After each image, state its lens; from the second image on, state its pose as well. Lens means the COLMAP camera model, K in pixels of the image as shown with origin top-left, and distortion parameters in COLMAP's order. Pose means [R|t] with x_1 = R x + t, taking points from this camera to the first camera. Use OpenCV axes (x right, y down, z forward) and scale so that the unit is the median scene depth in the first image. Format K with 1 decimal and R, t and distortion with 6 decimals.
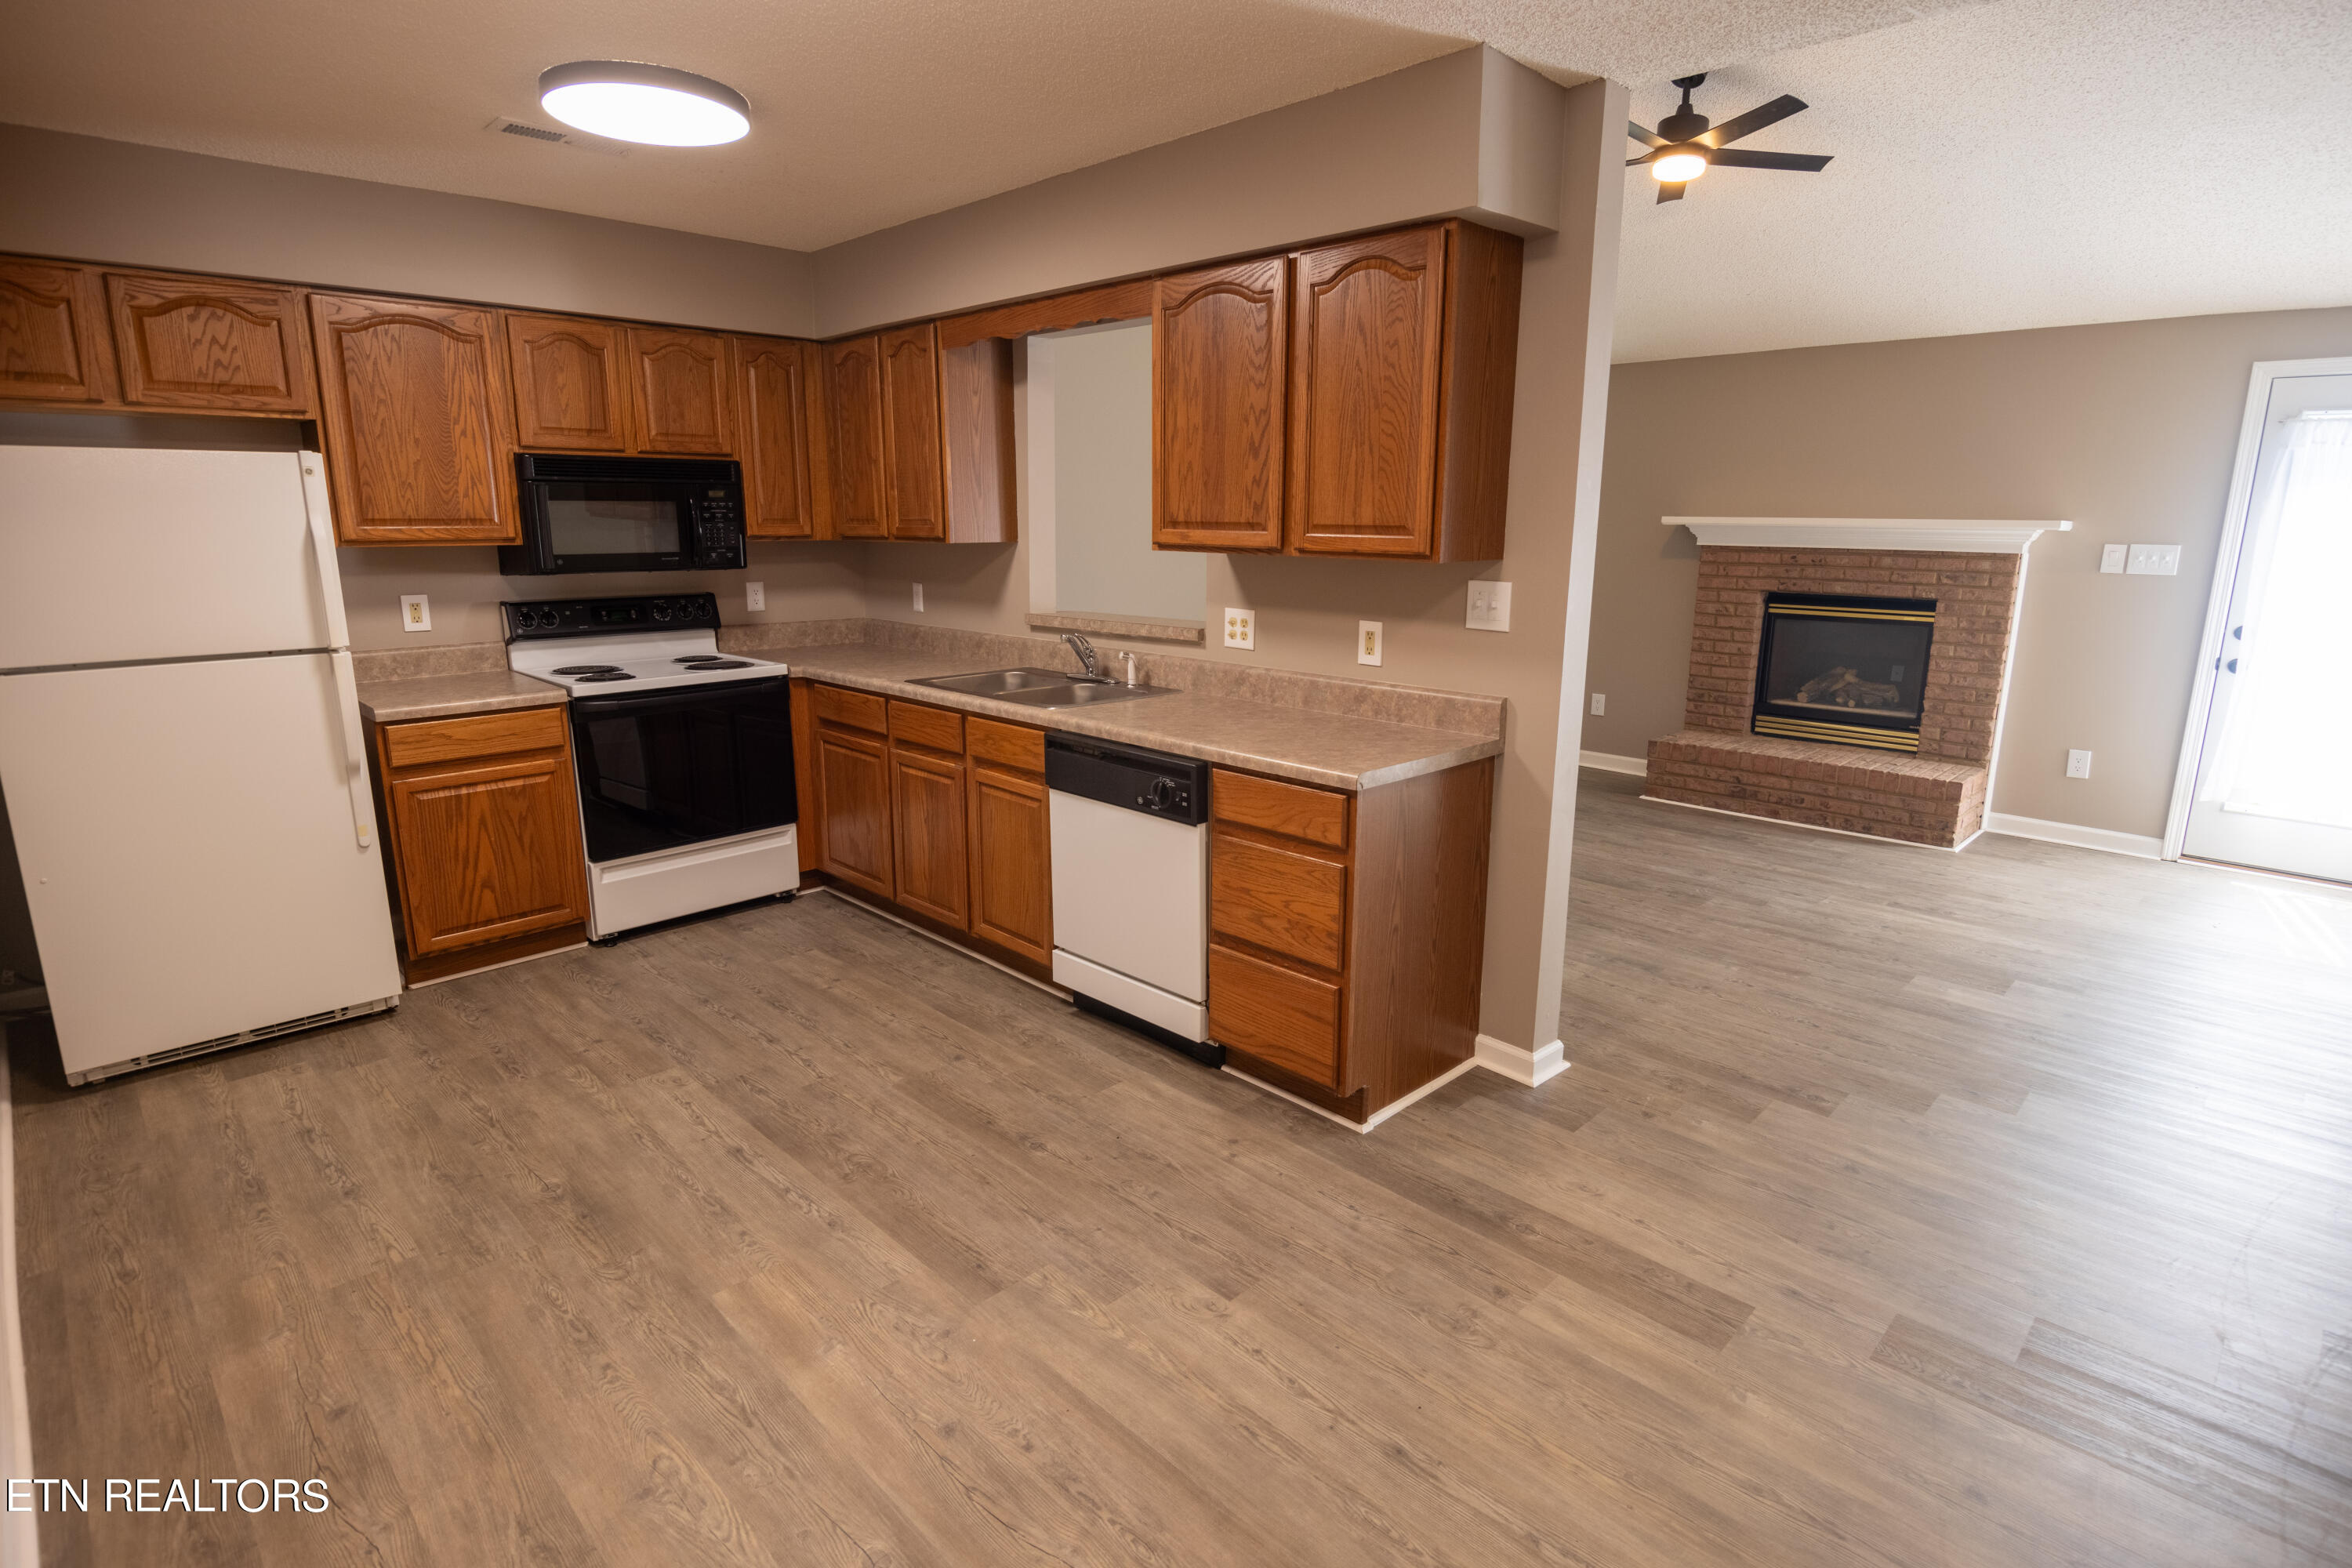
lens RADIAL K [[1196.2, 0, 1175.7], [0, 1196.2, 784.1], [0, 0, 1]] dist [0.000270, -0.001238]
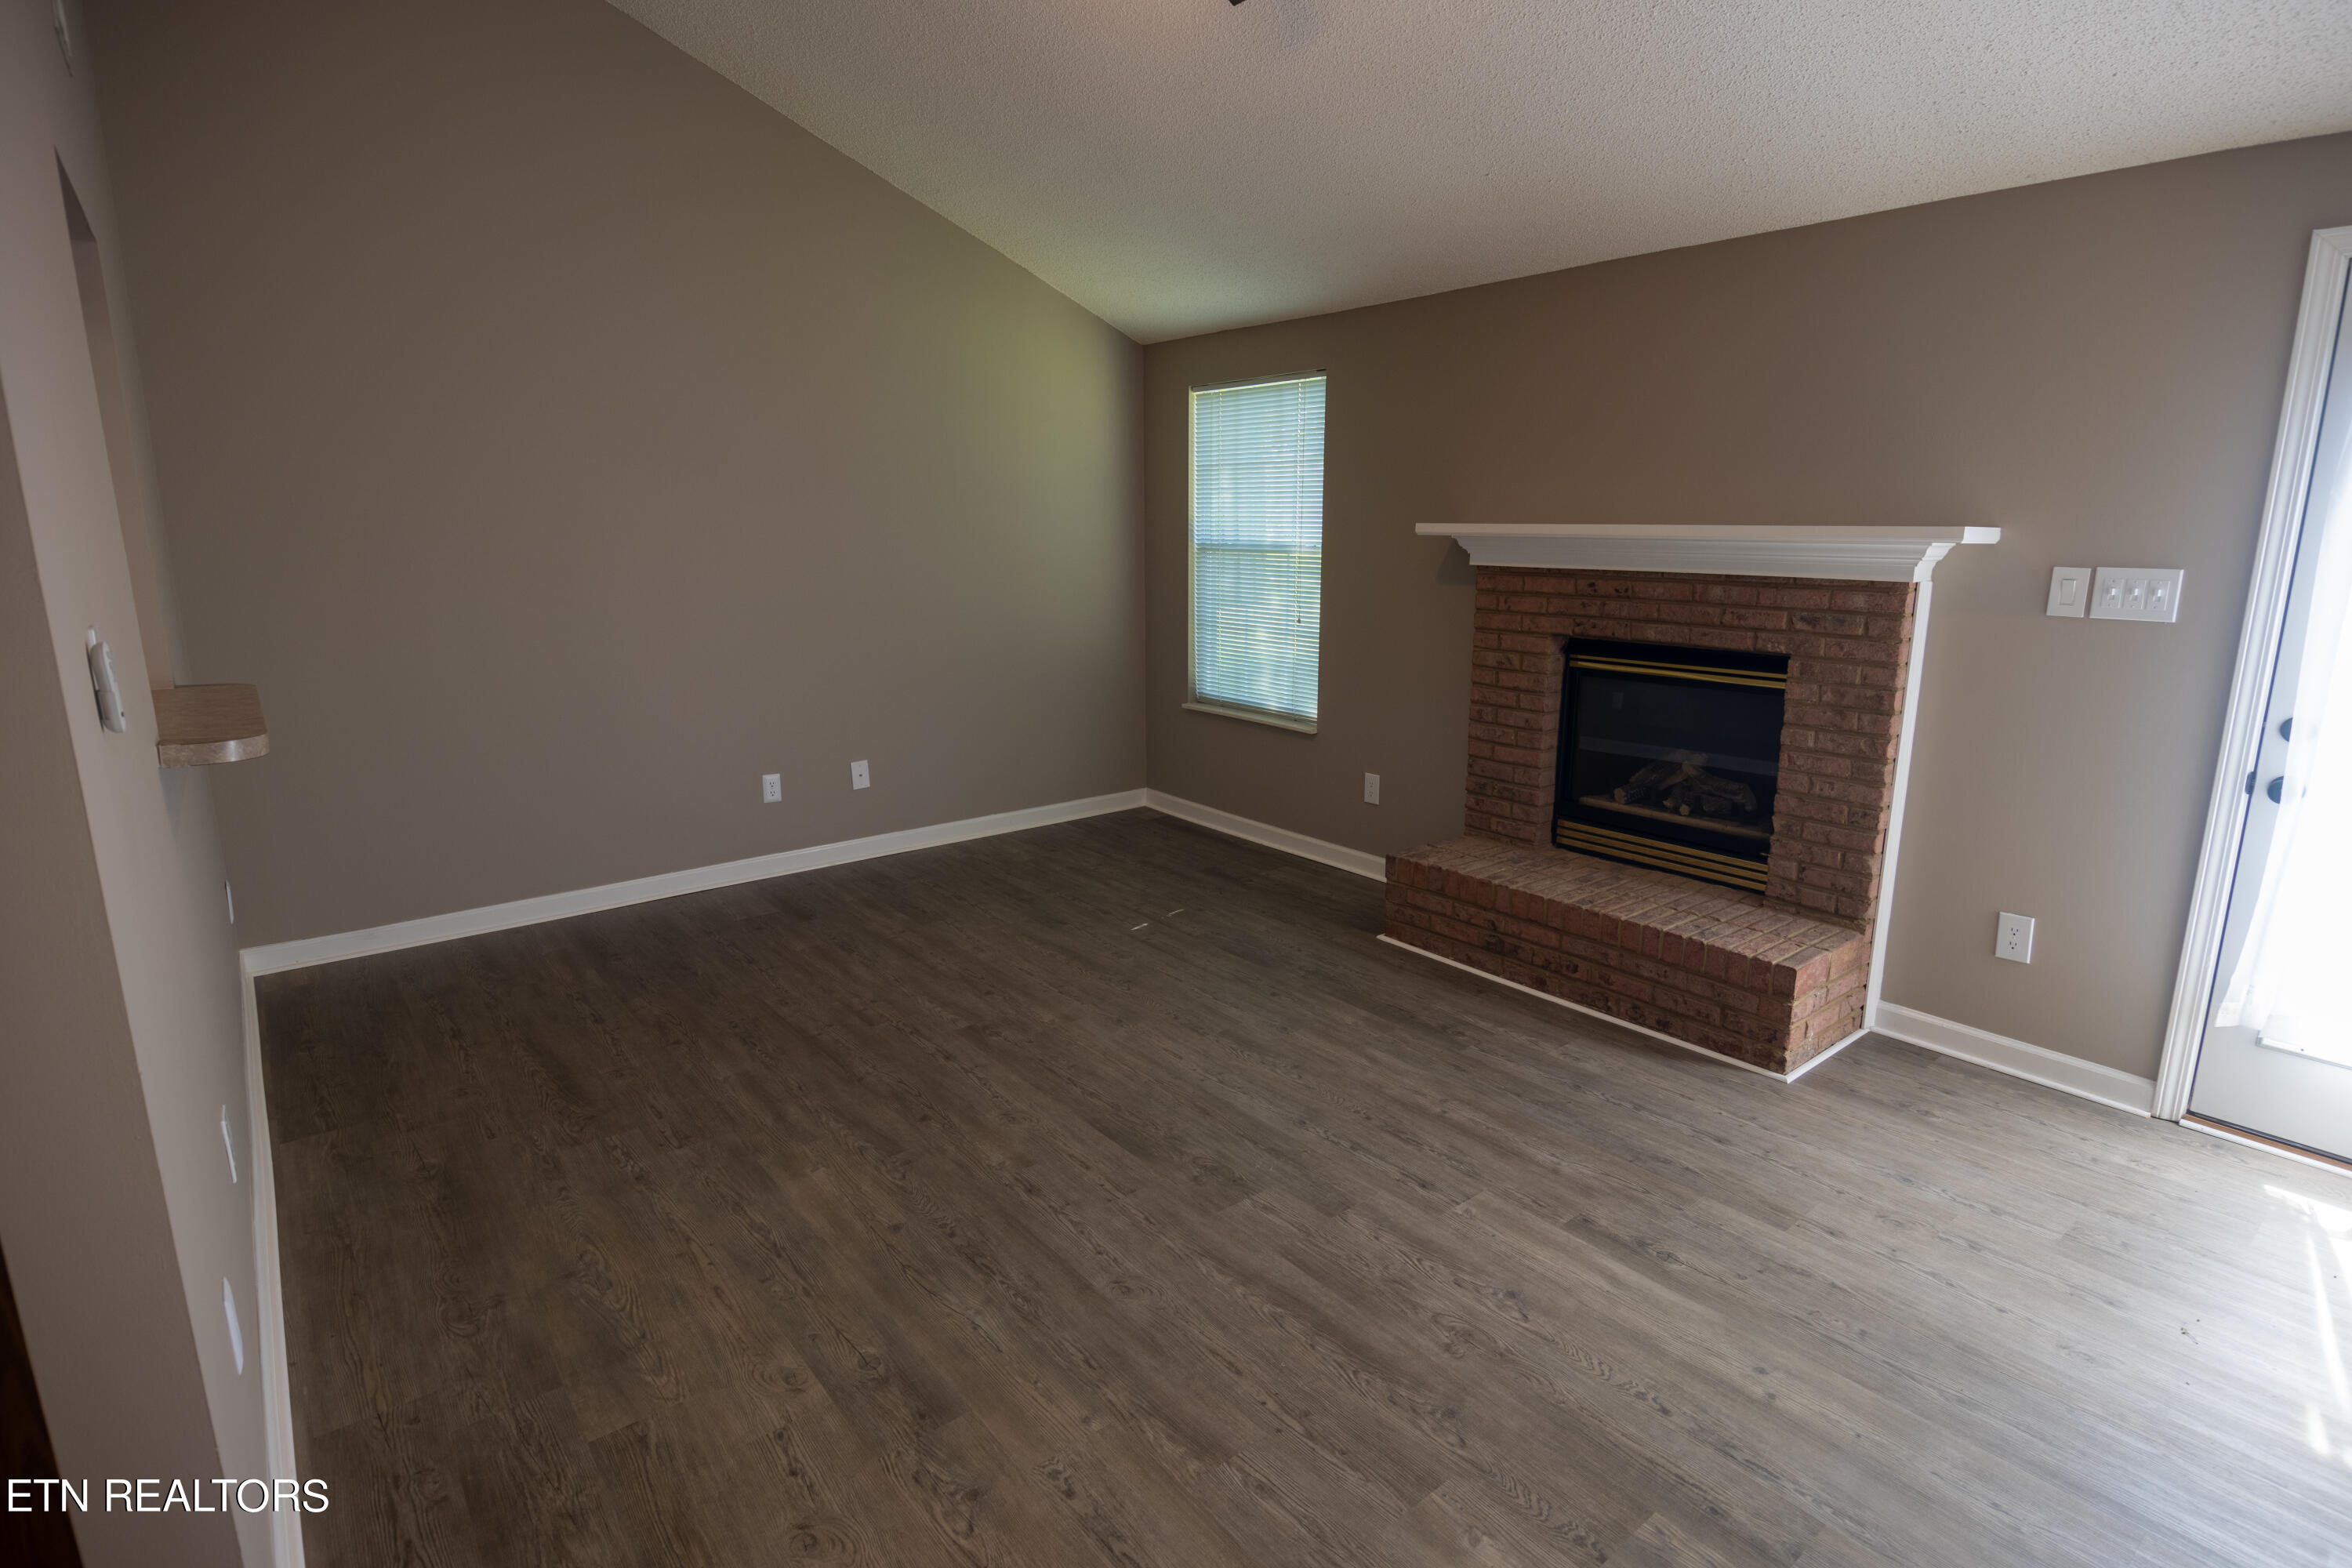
lens RADIAL K [[1196.2, 0, 1178.1], [0, 1196.2, 777.6], [0, 0, 1]] dist [0.000270, -0.001238]
pose [[0.995049, 0.017951, -0.097747, 0.383519], [-0.019355, 0.999723, -0.013427, -0.076542], [0.097479, 0.015252, 0.995121, 0.354937]]
